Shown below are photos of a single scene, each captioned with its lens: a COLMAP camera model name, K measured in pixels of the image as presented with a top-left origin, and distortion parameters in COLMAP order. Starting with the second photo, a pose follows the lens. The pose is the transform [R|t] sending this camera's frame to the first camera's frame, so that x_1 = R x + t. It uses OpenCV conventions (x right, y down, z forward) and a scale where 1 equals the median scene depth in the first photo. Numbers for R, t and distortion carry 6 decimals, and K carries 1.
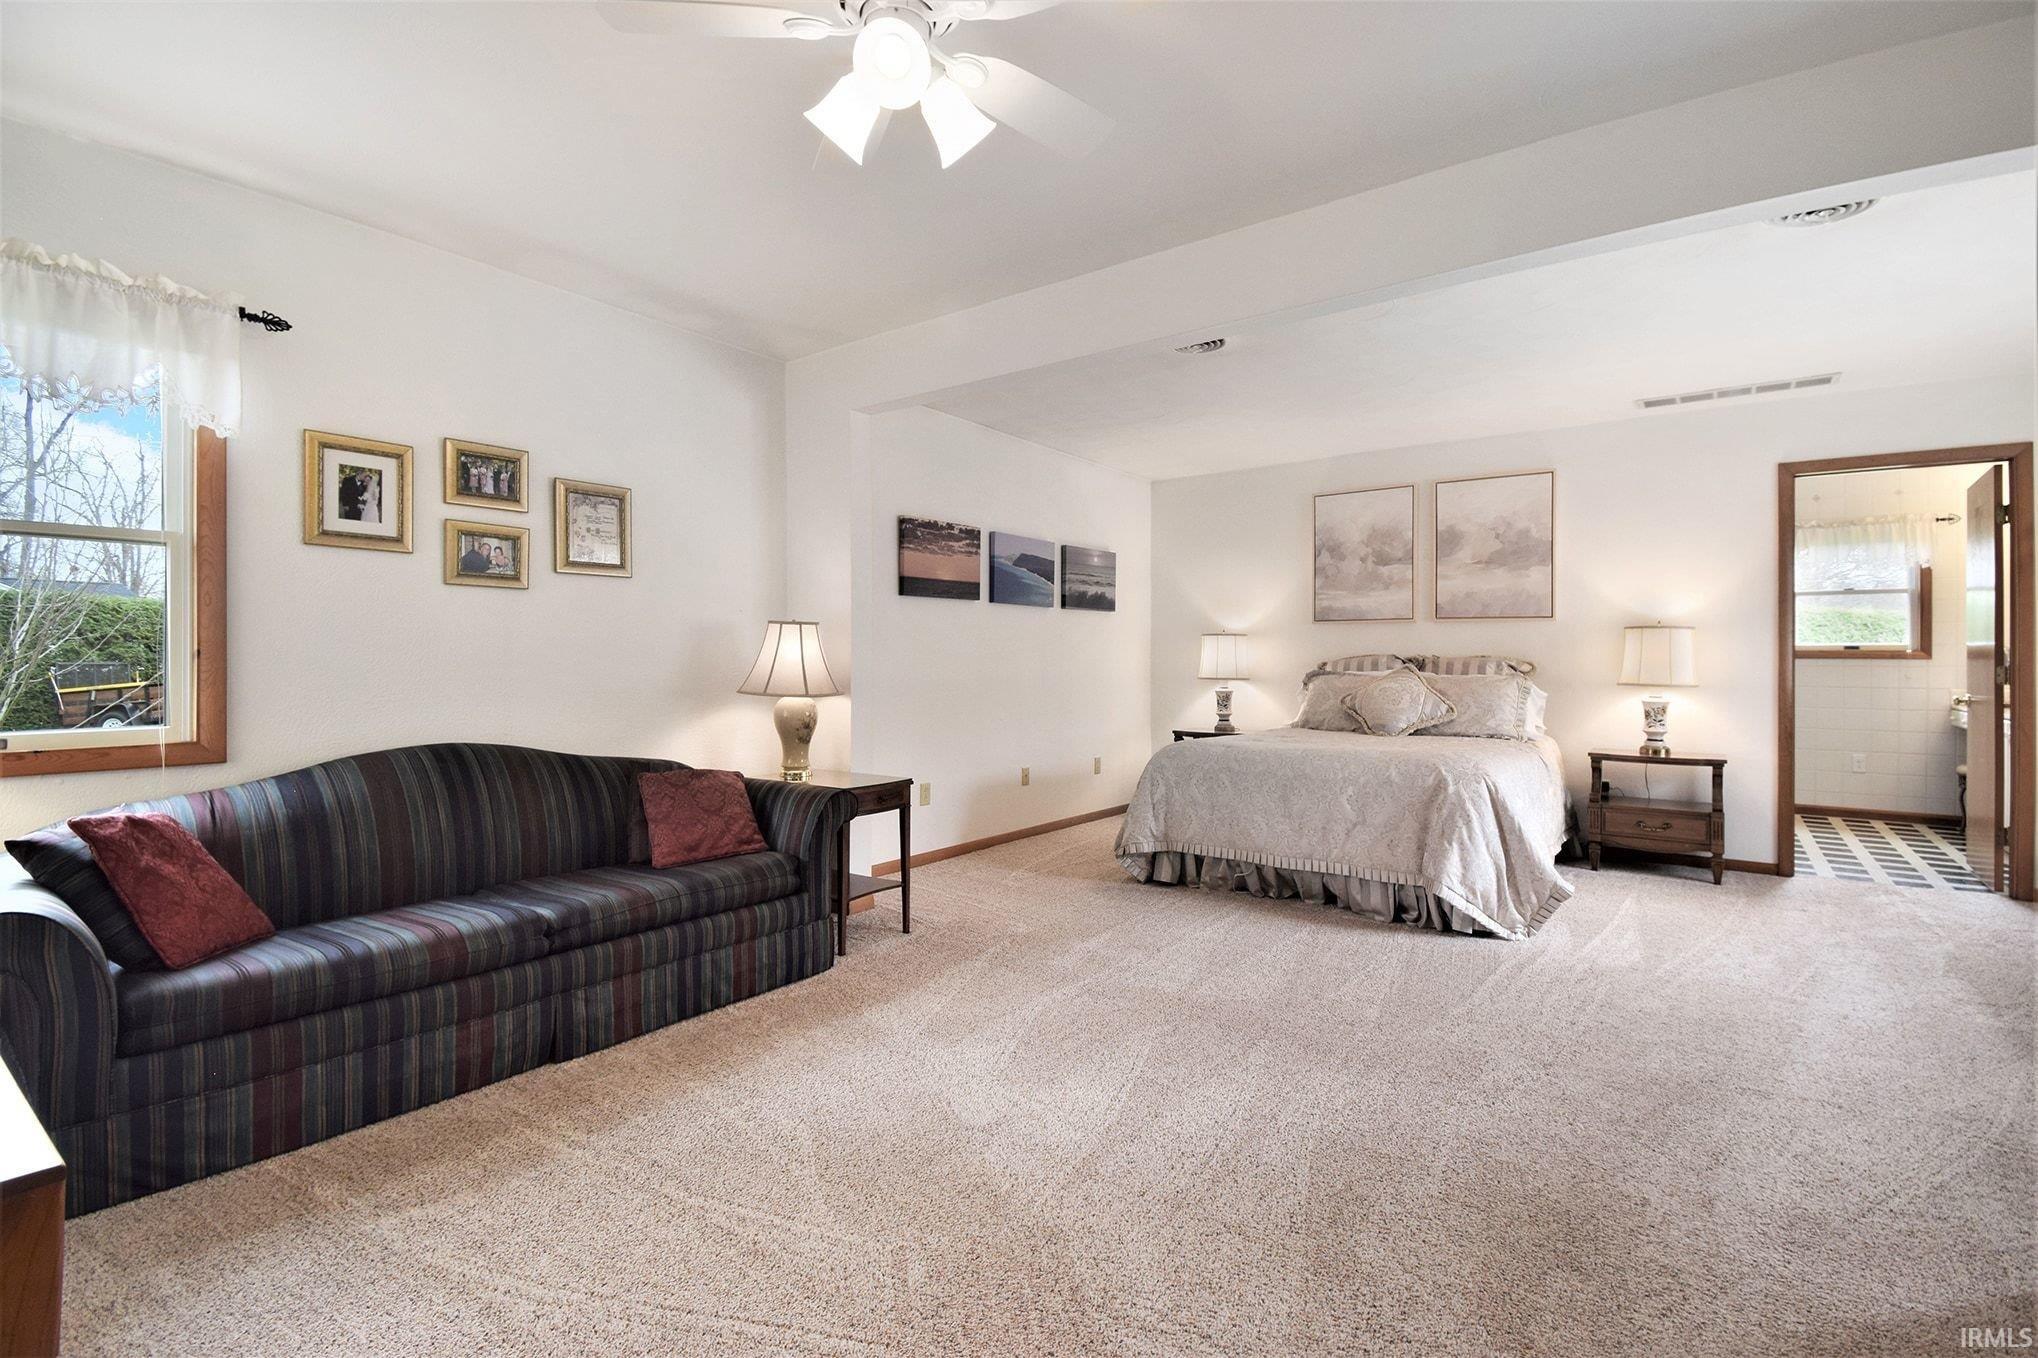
lens RADIAL K [[918.0, 0, 1017.1], [0, 918.0, 670.0], [0, 0, 1]] dist [0.003974, 0.000000]
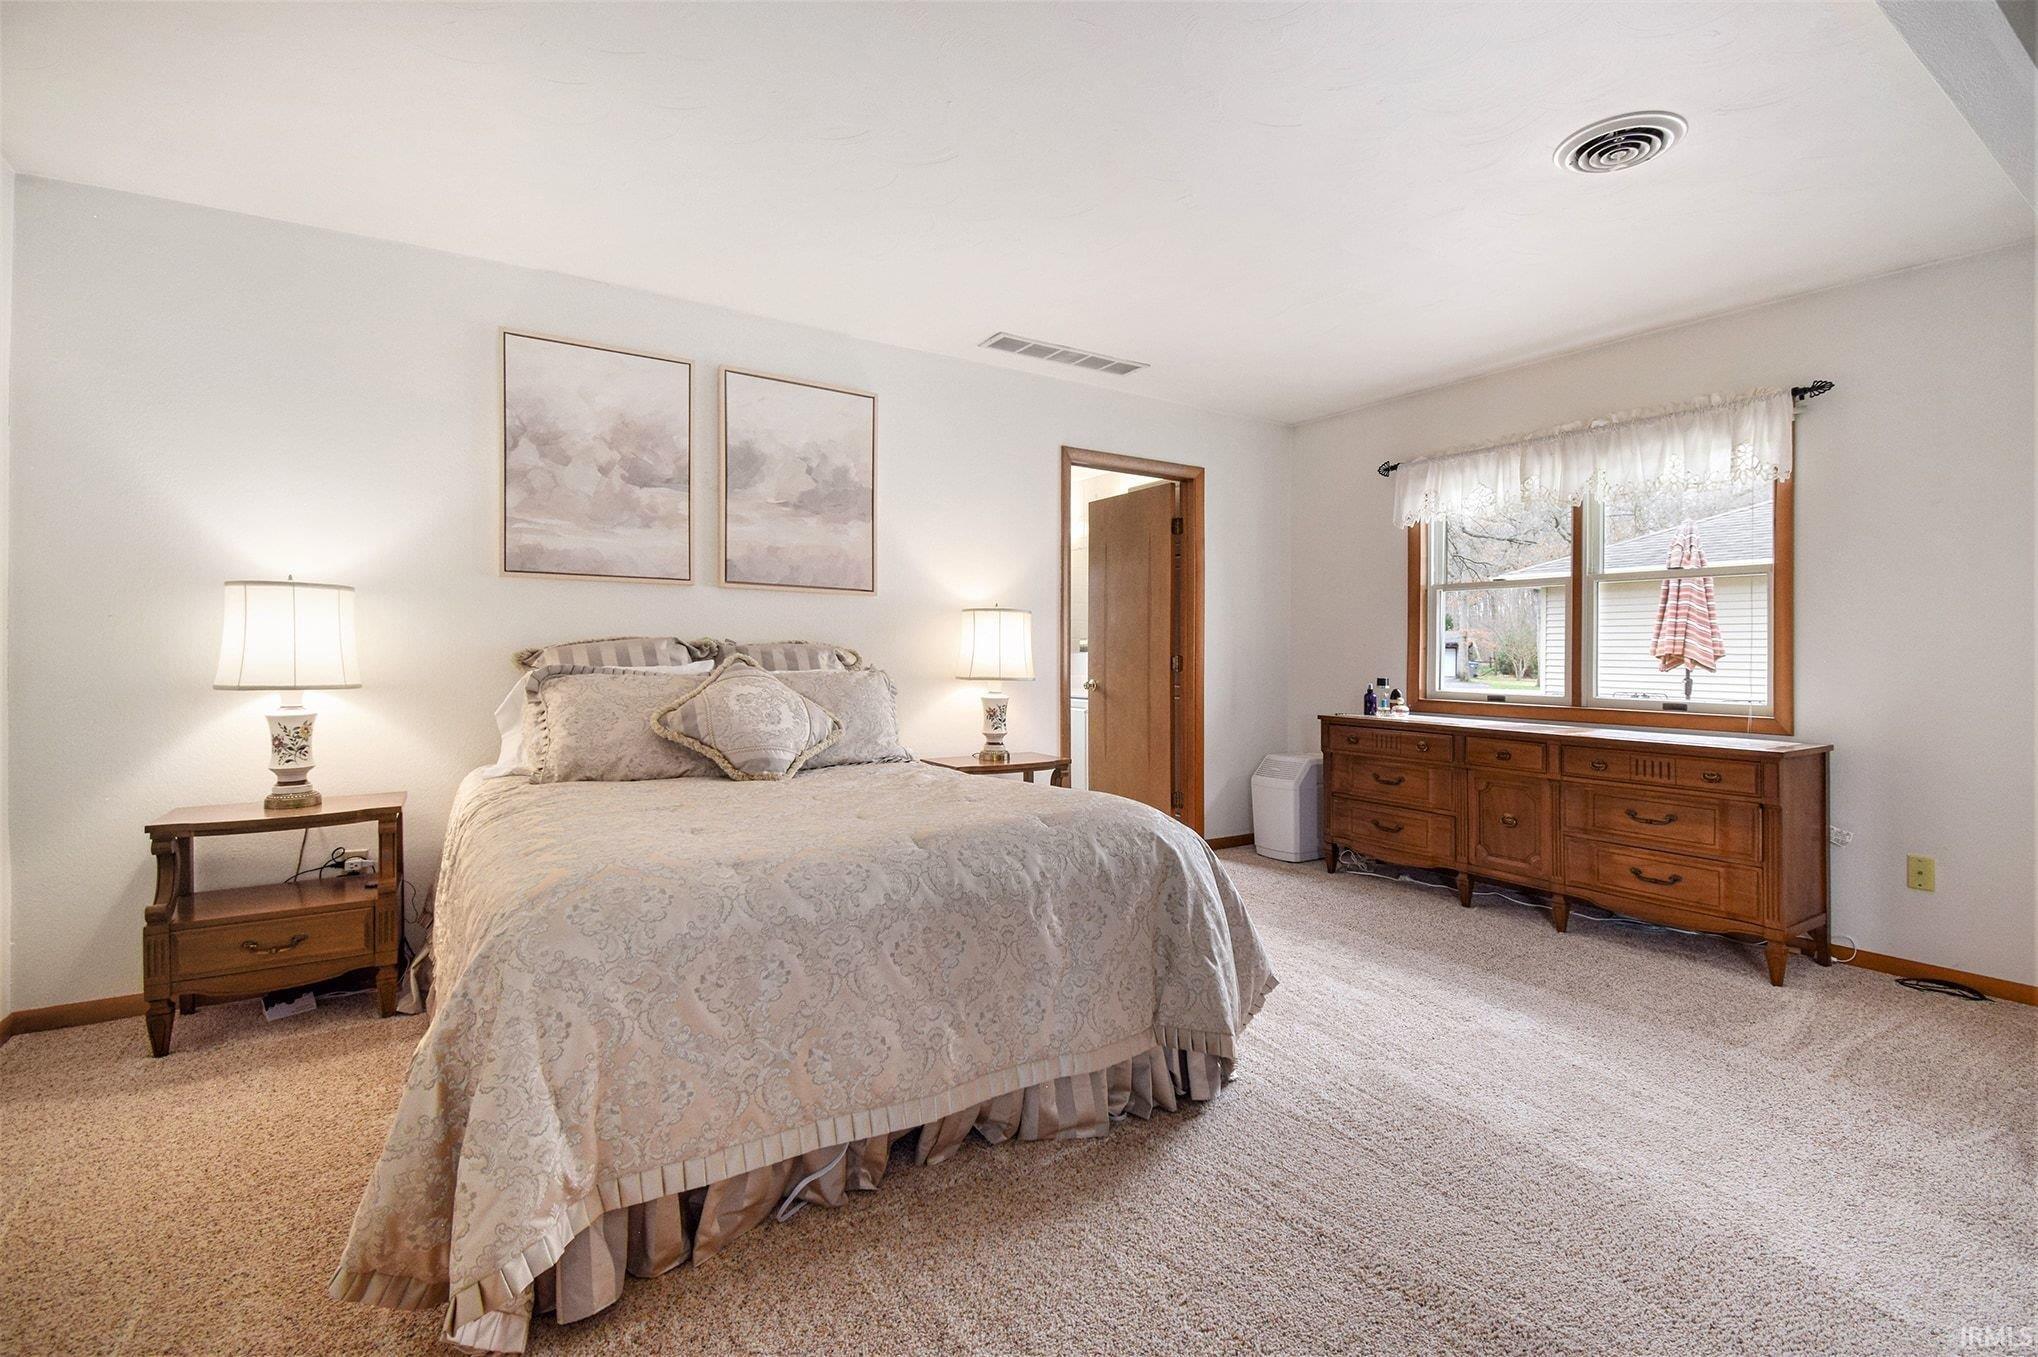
lens RADIAL K [[918.0, 0, 1021.5], [0, 918.0, 660.8], [0, 0, 1]] dist [0.003974, 0.000000]
pose [[0.329100, -0.006665, 0.944271, -0.080981], [0.004334, 0.999975, 0.005548, -0.004125], [-0.944285, 0.002266, 0.329121, 0.601555]]
